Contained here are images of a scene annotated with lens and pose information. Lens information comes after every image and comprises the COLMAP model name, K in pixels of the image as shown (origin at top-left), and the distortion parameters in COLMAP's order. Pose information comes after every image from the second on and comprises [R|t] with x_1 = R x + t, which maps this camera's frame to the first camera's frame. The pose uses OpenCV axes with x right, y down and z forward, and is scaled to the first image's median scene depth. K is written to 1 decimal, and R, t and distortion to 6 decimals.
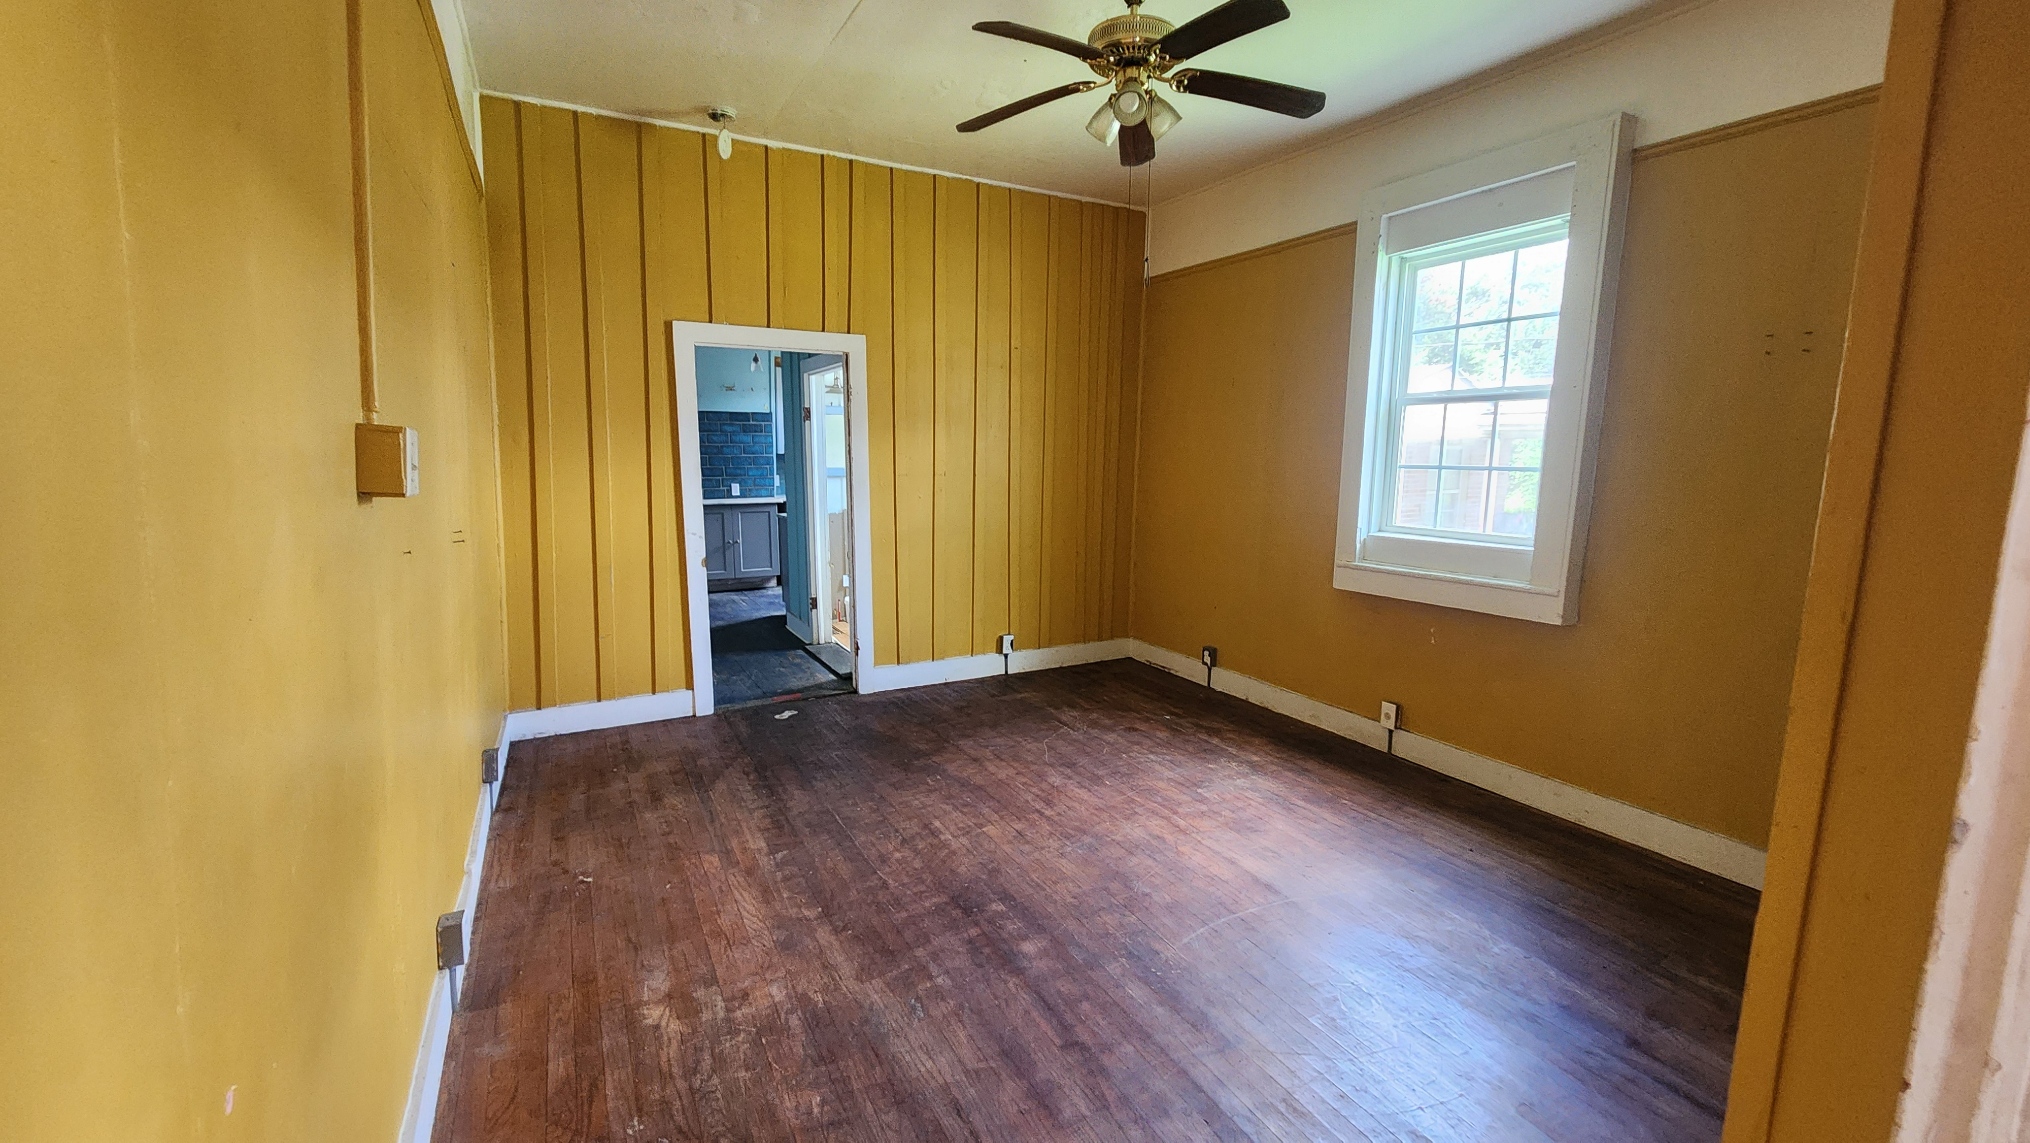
lens RADIAL K [[823.3, 0, 1017.3], [0, 823.3, 563.8], [0, 0, 1]] dist [-0.000429, -0.000243]
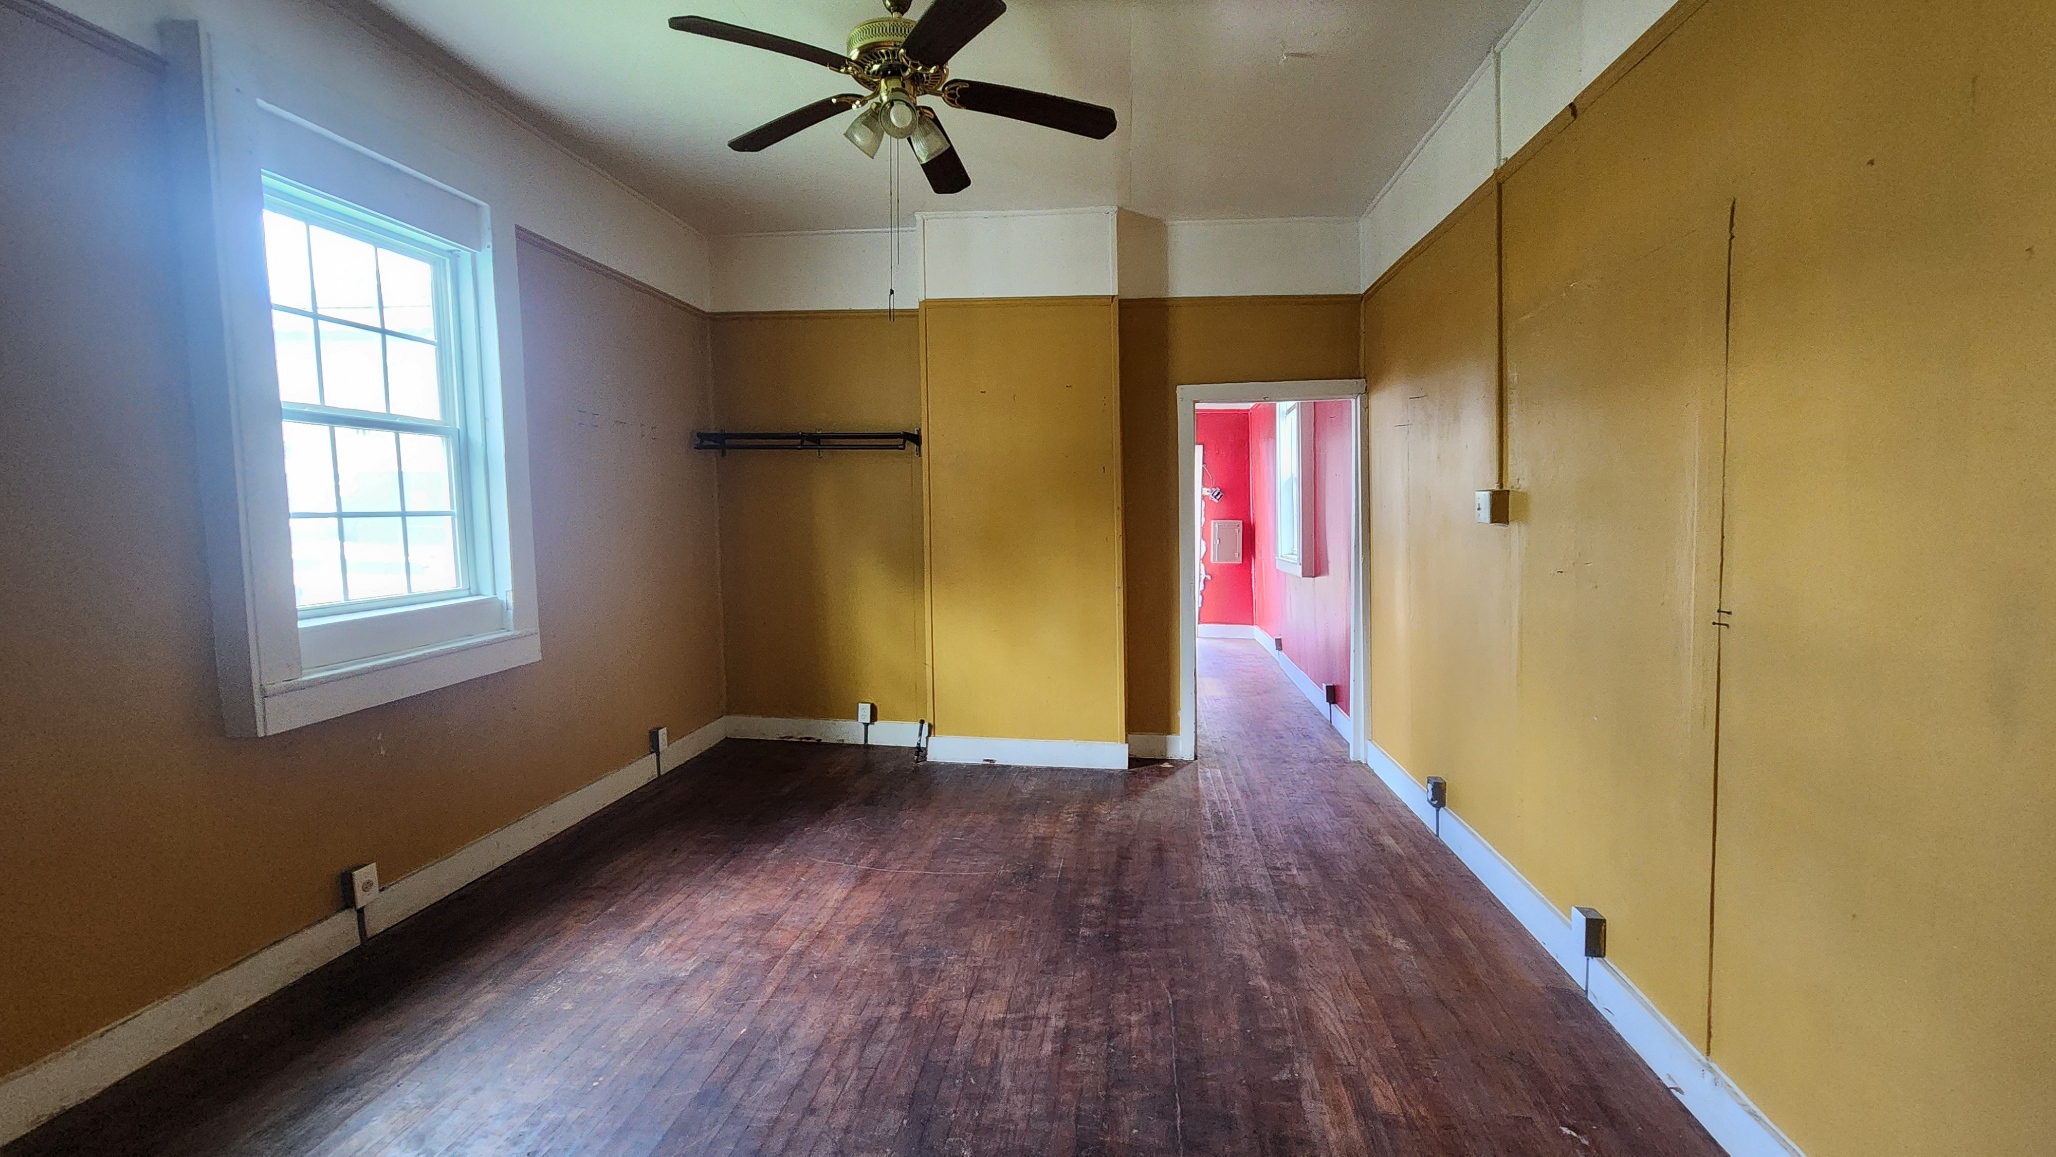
lens RADIAL K [[848.2, 0, 1032.3], [0, 848.2, 576.0], [0, 0, 1]] dist [-0.000090, 0.000035]
pose [[-0.809515, -0.058842, 0.584143, -0.482379], [0.071672, 0.977618, 0.197803, -0.204477], [-0.582708, 0.201991, -0.787179, 1.516662]]
